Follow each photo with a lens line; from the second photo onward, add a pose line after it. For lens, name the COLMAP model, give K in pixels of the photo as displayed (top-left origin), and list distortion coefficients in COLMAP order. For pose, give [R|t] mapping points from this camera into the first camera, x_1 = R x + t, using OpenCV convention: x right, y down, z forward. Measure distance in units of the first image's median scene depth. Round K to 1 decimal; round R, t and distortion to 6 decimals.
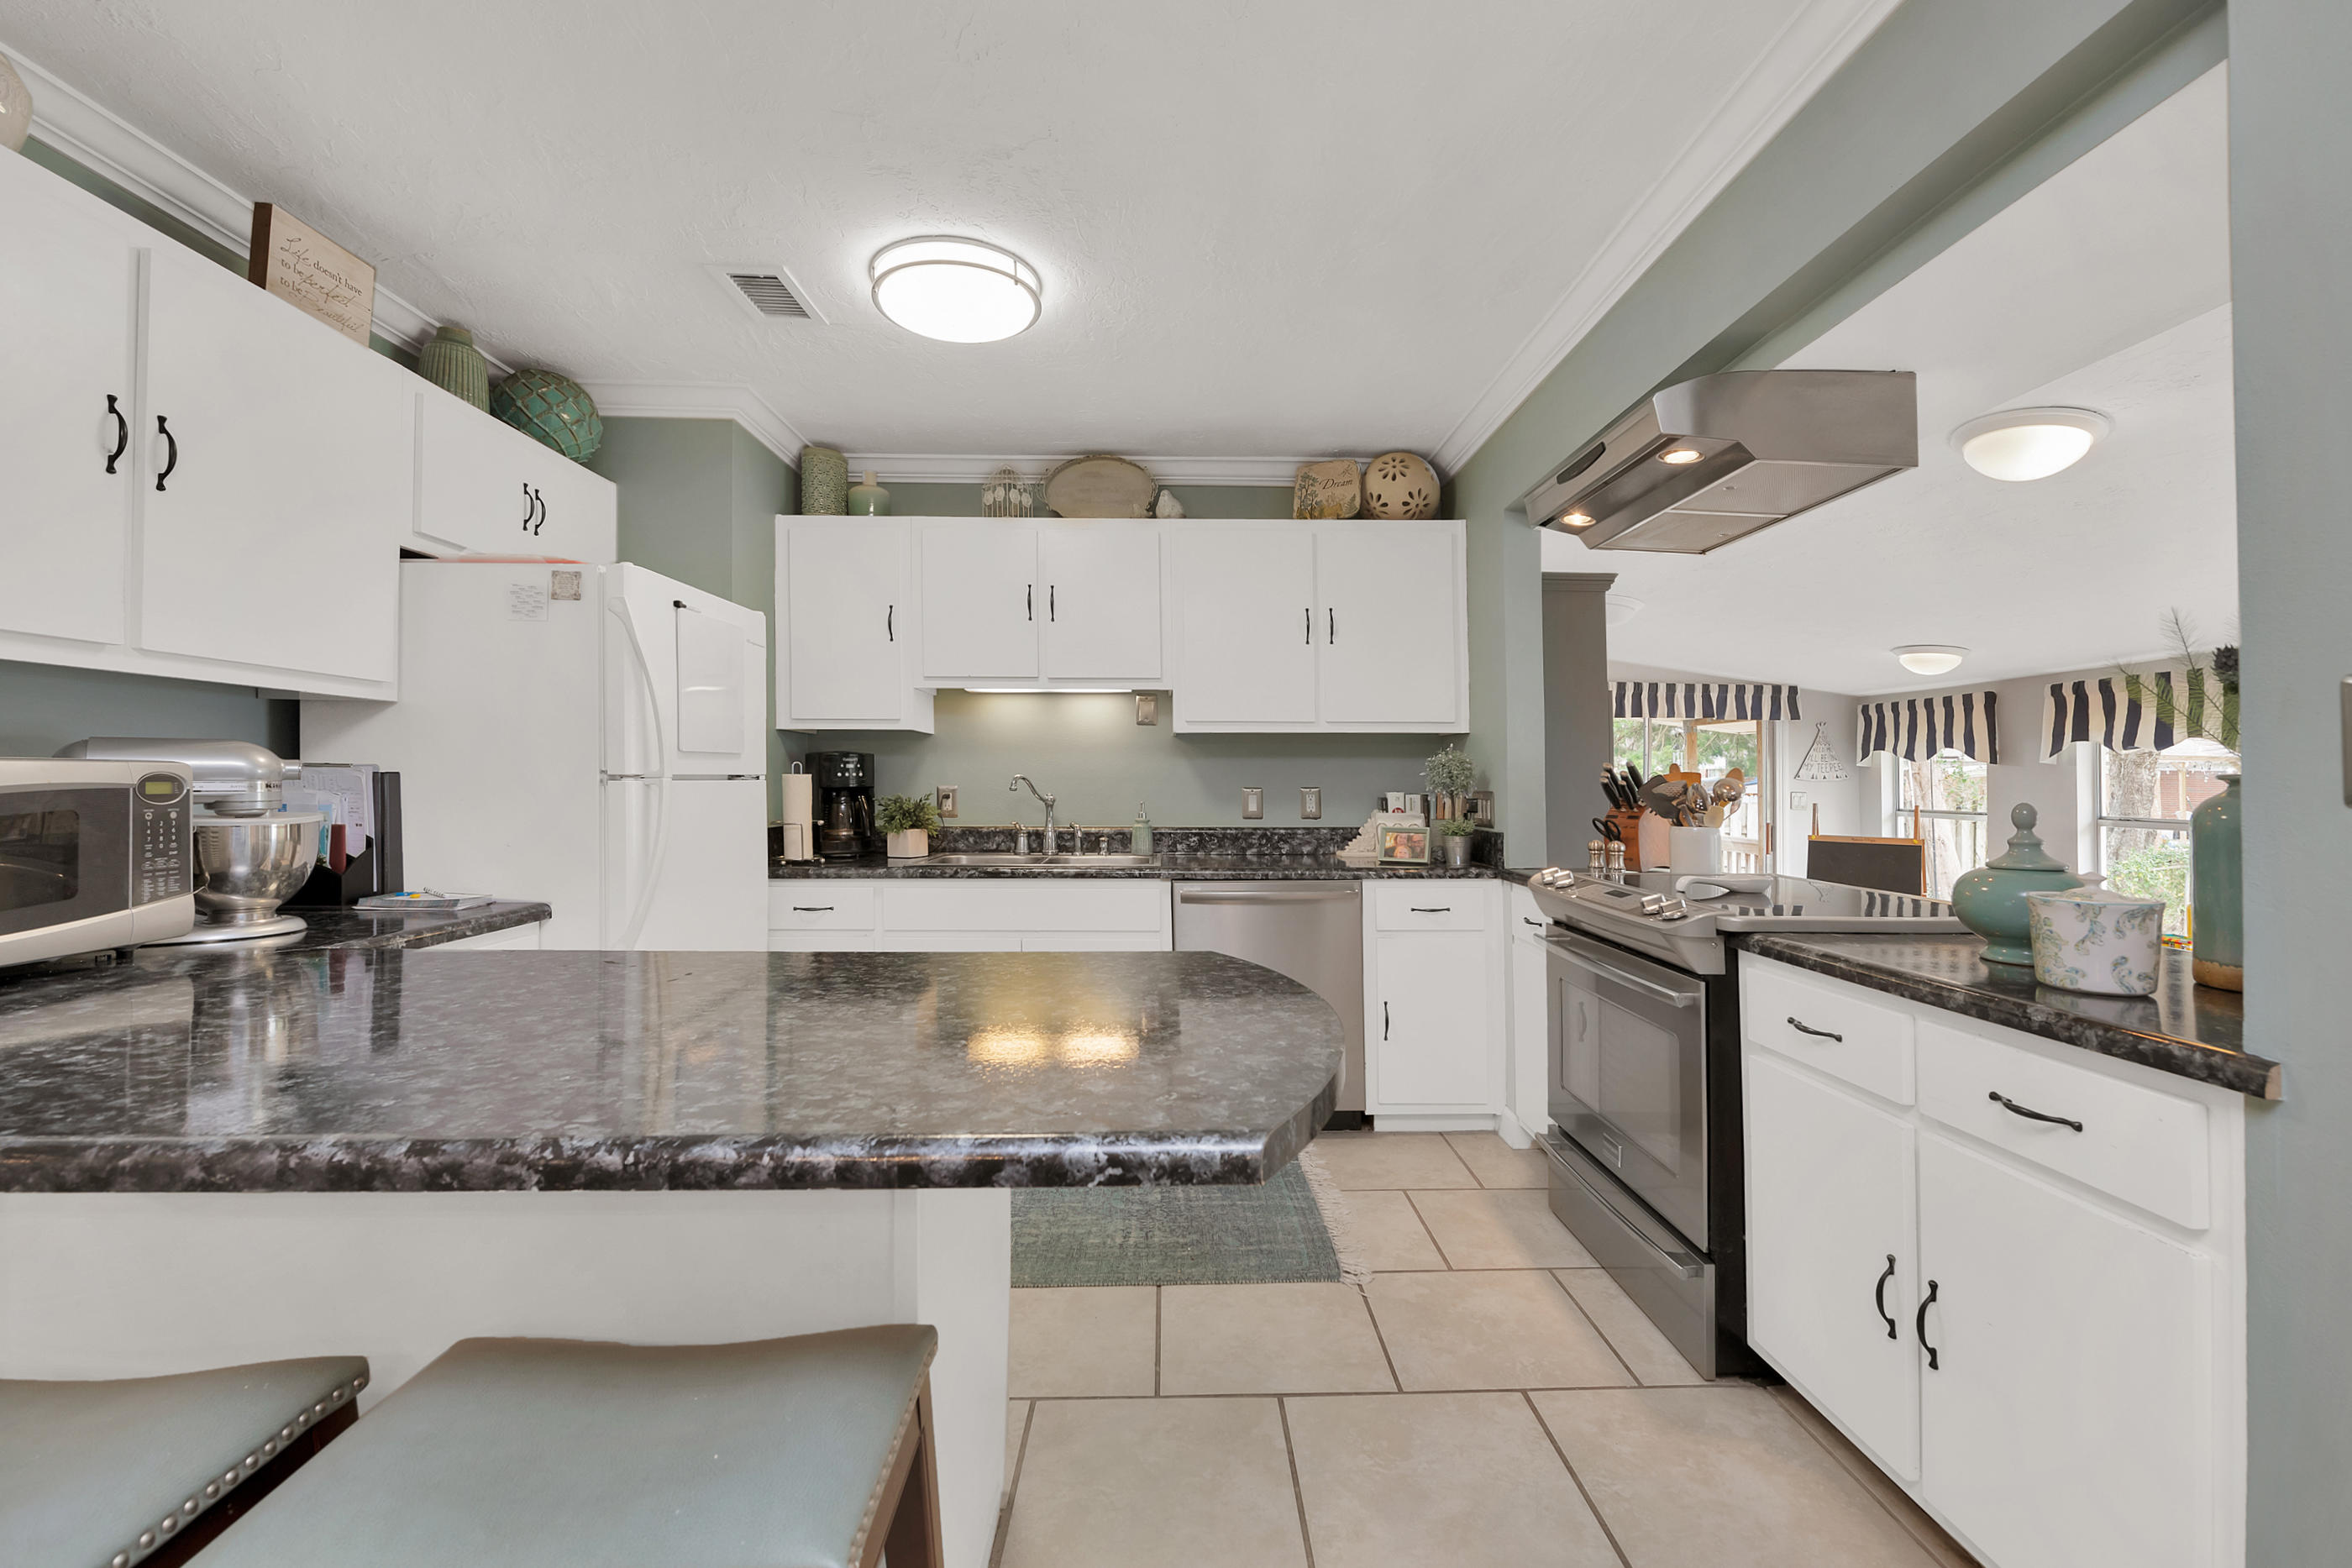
lens RADIAL K [[987.1, 0, 1185.3], [0, 987.1, 779.9], [0, 0, 1]] dist [0.002790, -0.002120]
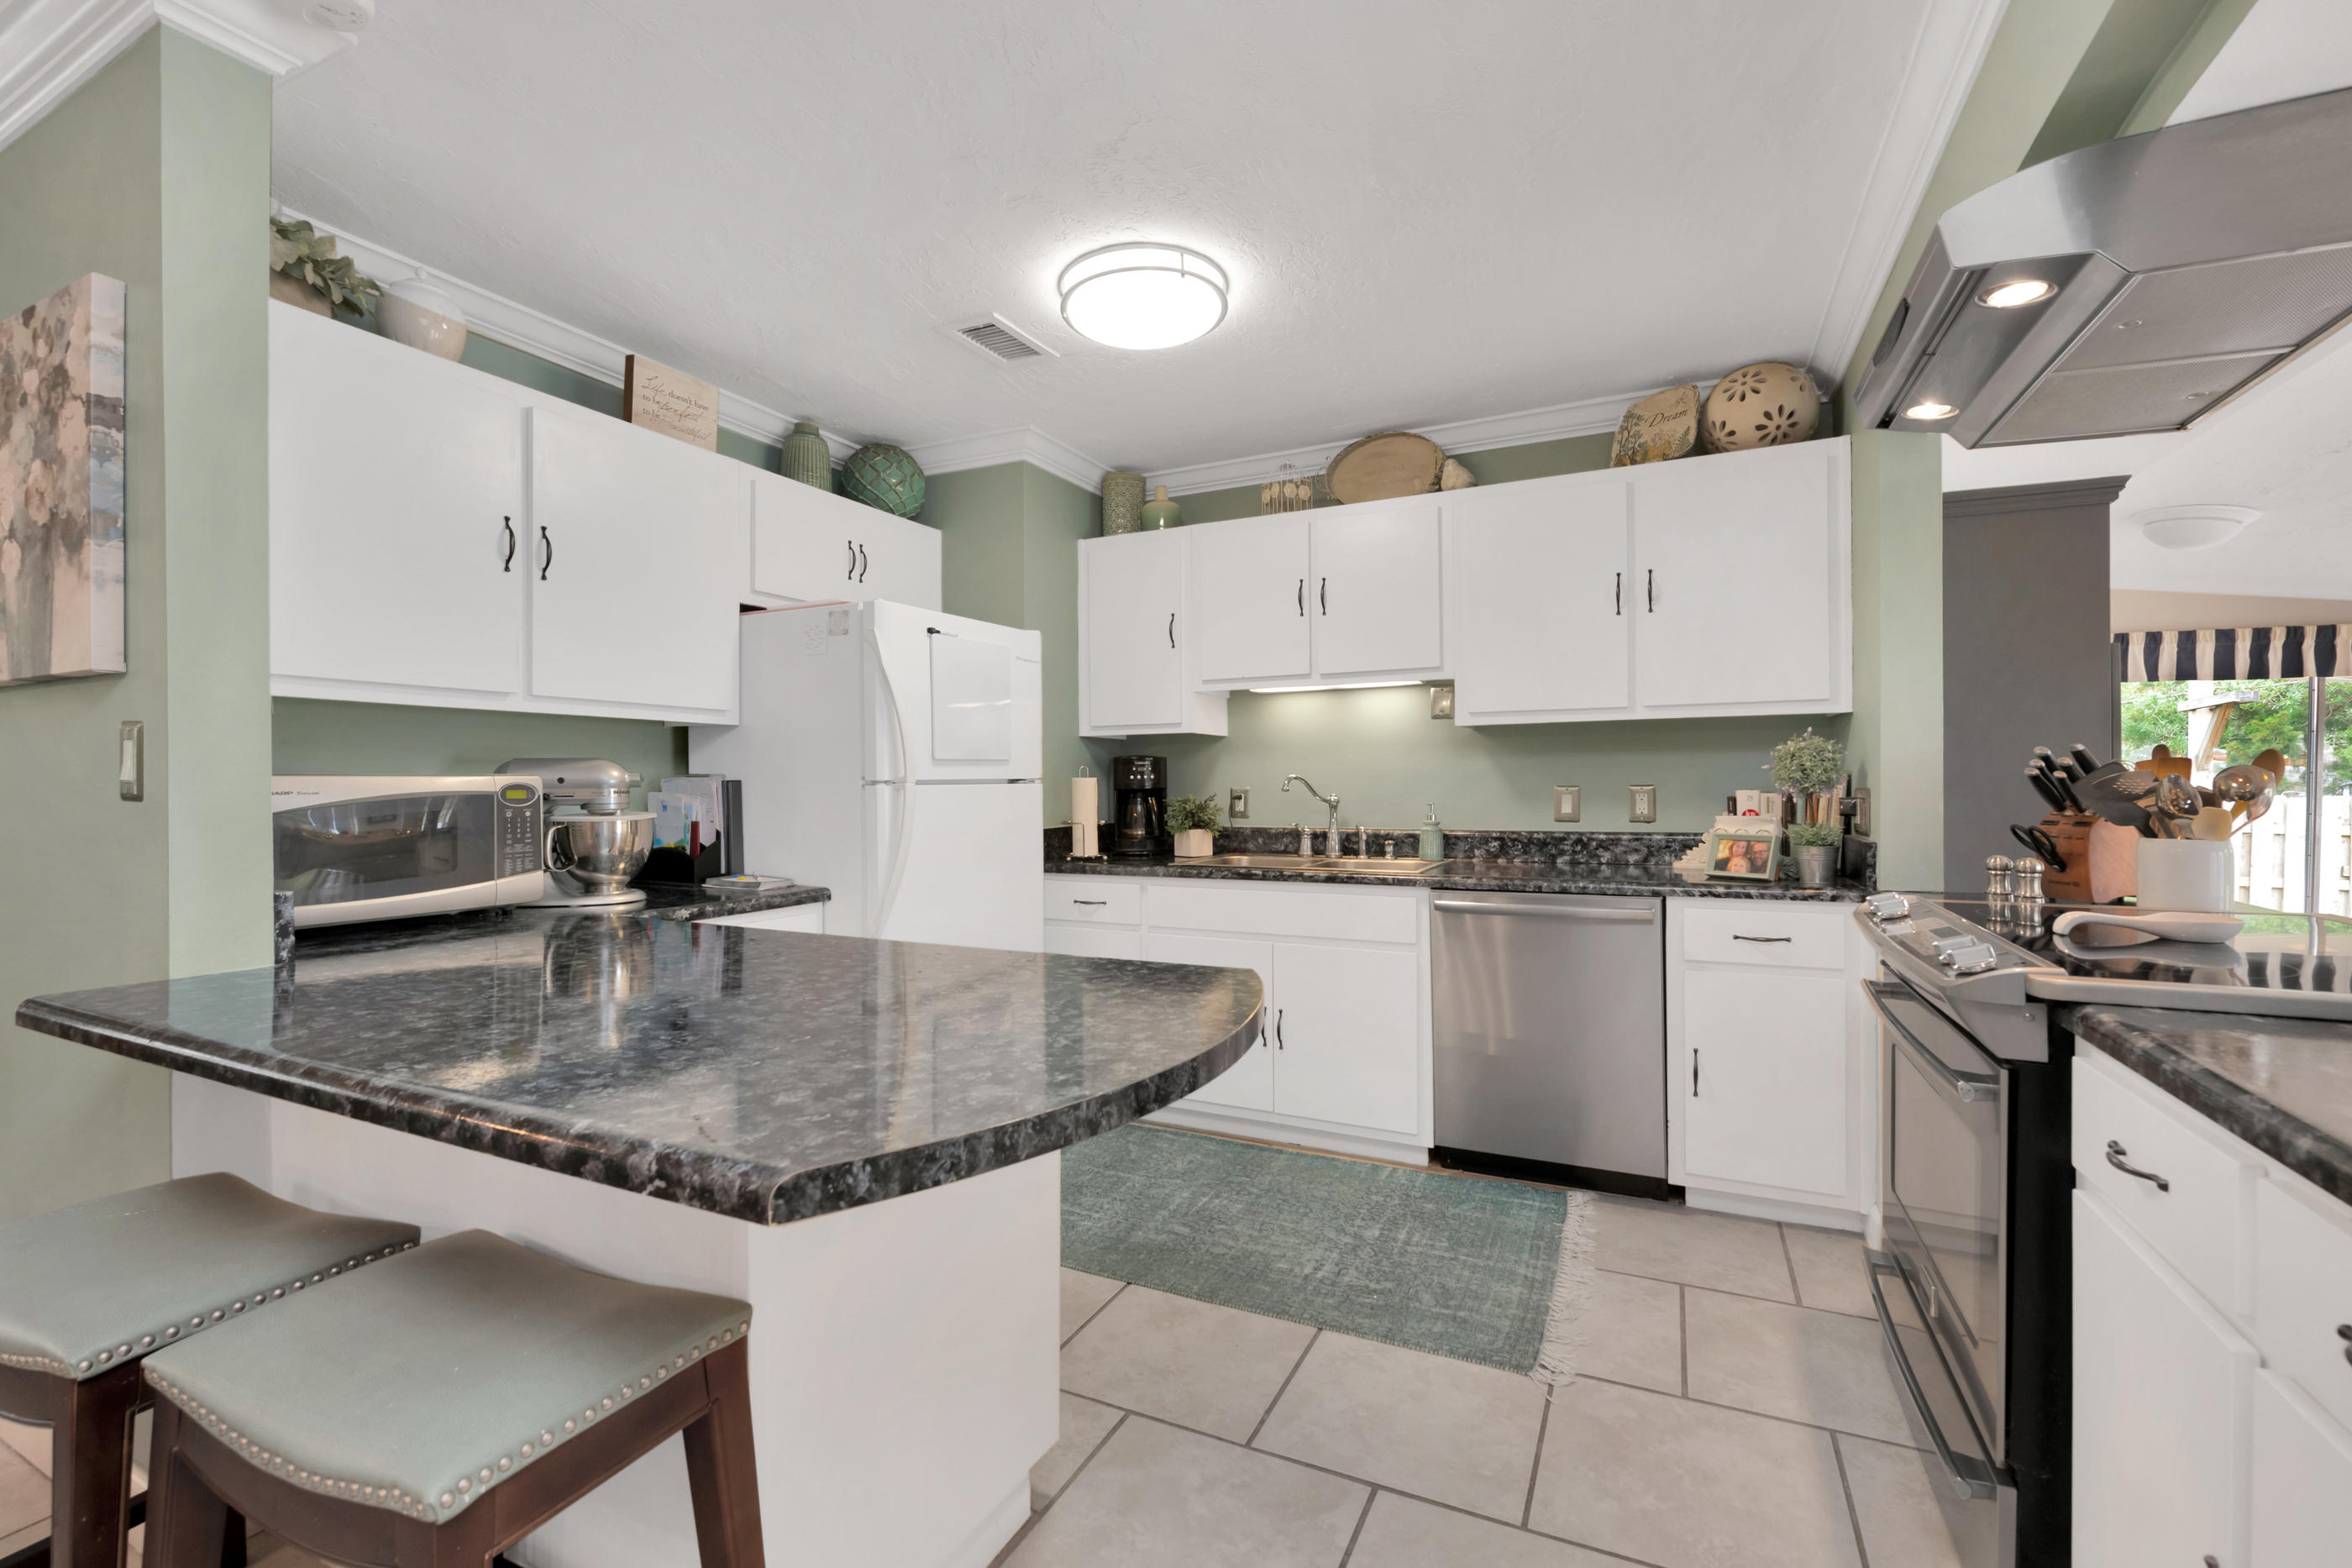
lens RADIAL K [[987.1, 0, 1179.2], [0, 987.1, 786.1], [0, 0, 1]] dist [0.002790, -0.002120]
pose [[0.889200, -0.009113, -0.457427, 0.222796], [0.011894, 0.999924, 0.003200, 0.001563], [0.457364, -0.008286, 0.889241, 0.098218]]
